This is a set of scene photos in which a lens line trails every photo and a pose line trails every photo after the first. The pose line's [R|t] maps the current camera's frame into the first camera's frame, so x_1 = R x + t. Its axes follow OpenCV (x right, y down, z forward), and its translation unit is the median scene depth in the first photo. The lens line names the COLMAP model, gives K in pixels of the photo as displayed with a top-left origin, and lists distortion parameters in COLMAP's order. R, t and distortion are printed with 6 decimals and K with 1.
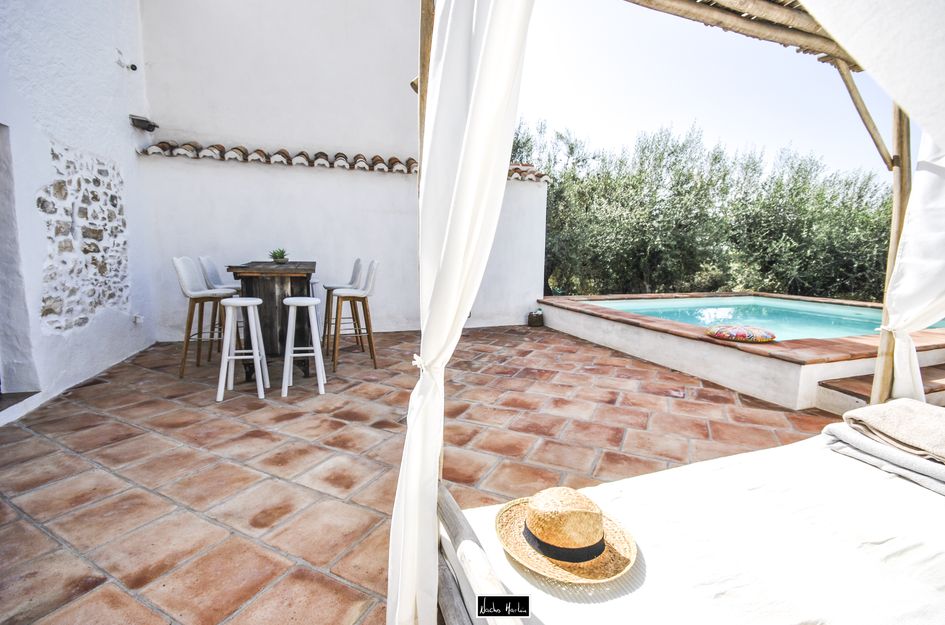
lens RADIAL K [[414.6, 0, 475.3], [0, 414.6, 309.4], [0, 0, 1]] dist [0.004309, -0.006759]
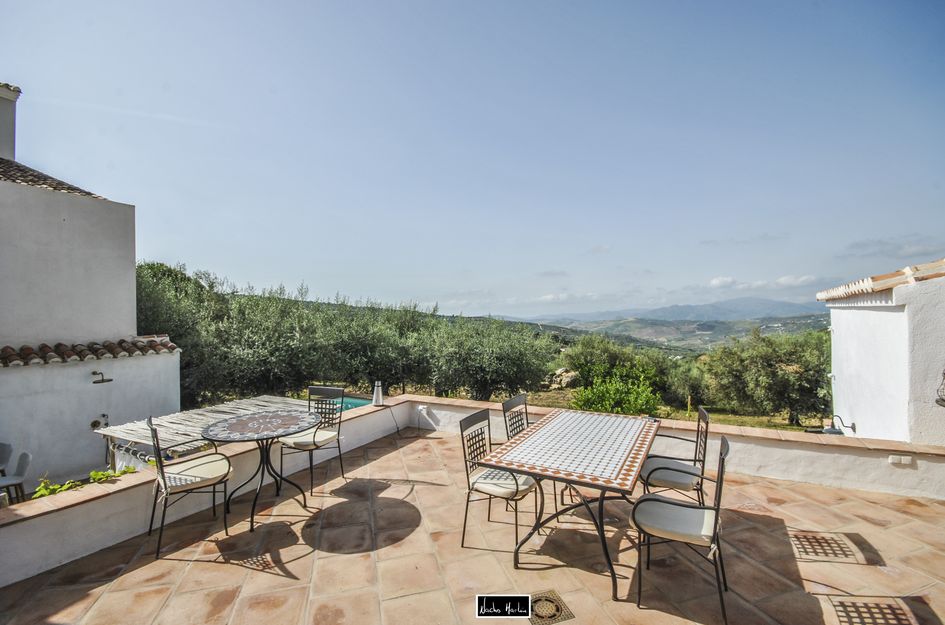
lens RADIAL K [[414.6, 0, 475.3], [0, 414.6, 309.4], [0, 0, 1]] dist [0.004309, -0.006759]
pose [[0.739664, -0.019517, 0.672694, -0.053587], [0.109783, 0.989689, -0.091998, -0.326630], [-0.663962, 0.141898, 0.734179, -1.164246]]
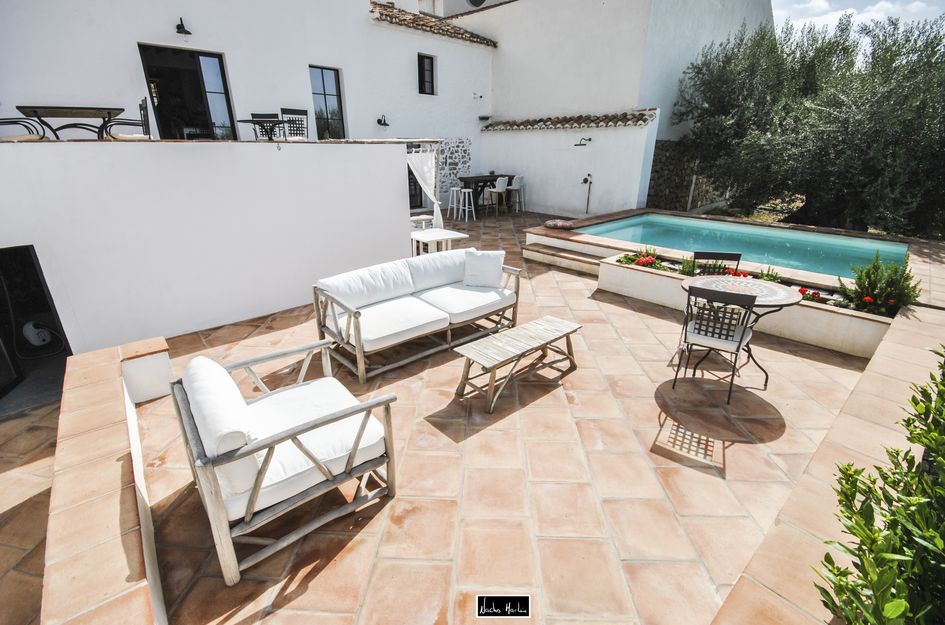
lens RADIAL K [[414.6, 0, 475.3], [0, 414.6, 309.4], [0, 0, 1]] dist [0.004309, -0.006759]
pose [[0.413808, 0.321093, -0.851858, 2.191734], [-0.126402, 0.946935, 0.295527, -0.084092], [0.901546, -0.014615, 0.432436, -0.251333]]
